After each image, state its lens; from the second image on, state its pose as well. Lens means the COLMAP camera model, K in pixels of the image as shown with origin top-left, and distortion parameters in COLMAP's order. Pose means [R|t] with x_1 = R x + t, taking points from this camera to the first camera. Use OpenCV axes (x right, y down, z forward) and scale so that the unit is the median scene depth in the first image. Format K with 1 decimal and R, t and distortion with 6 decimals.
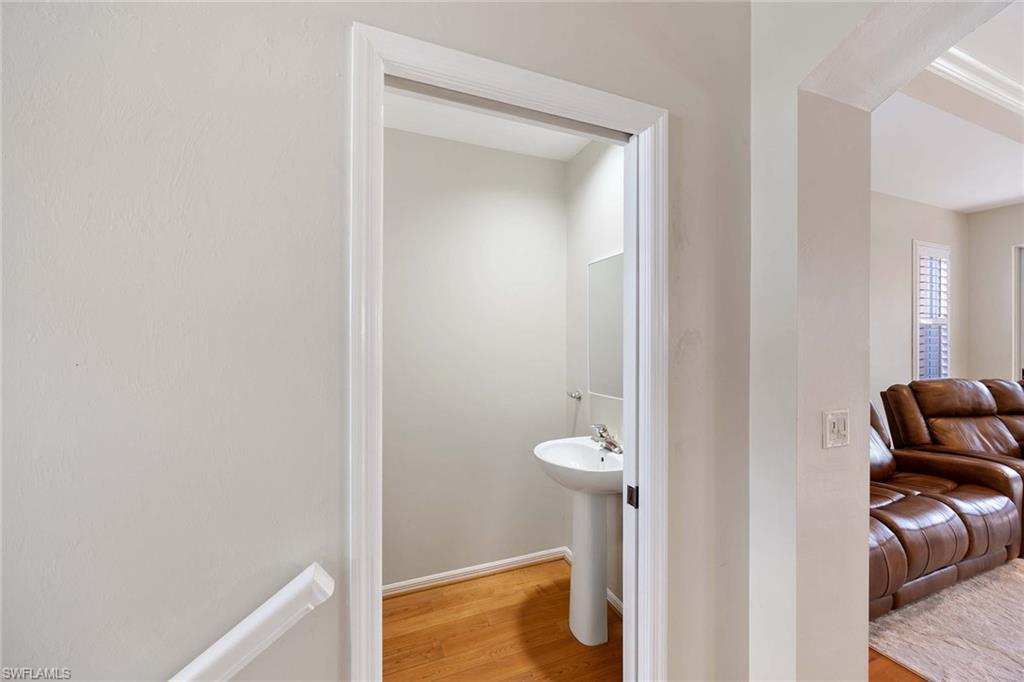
lens RADIAL K [[396.1, 0, 507.3], [0, 396.1, 343.1], [0, 0, 1]] dist [-0.004705, 0.000052]
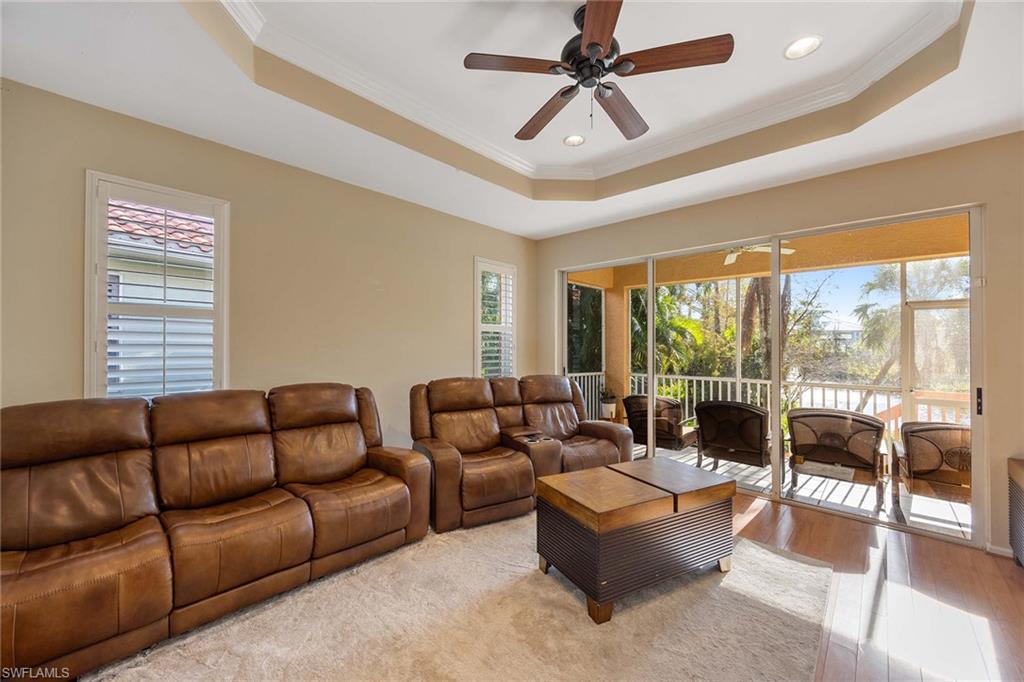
lens RADIAL K [[396.1, 0, 507.3], [0, 396.1, 343.1], [0, 0, 1]] dist [-0.004705, 0.000052]
pose [[0.906025, 0.007268, 0.423161, 0.788498], [-0.005326, 0.999969, -0.005773, -0.004618], [-0.423190, 0.002977, 0.906036, -0.106063]]
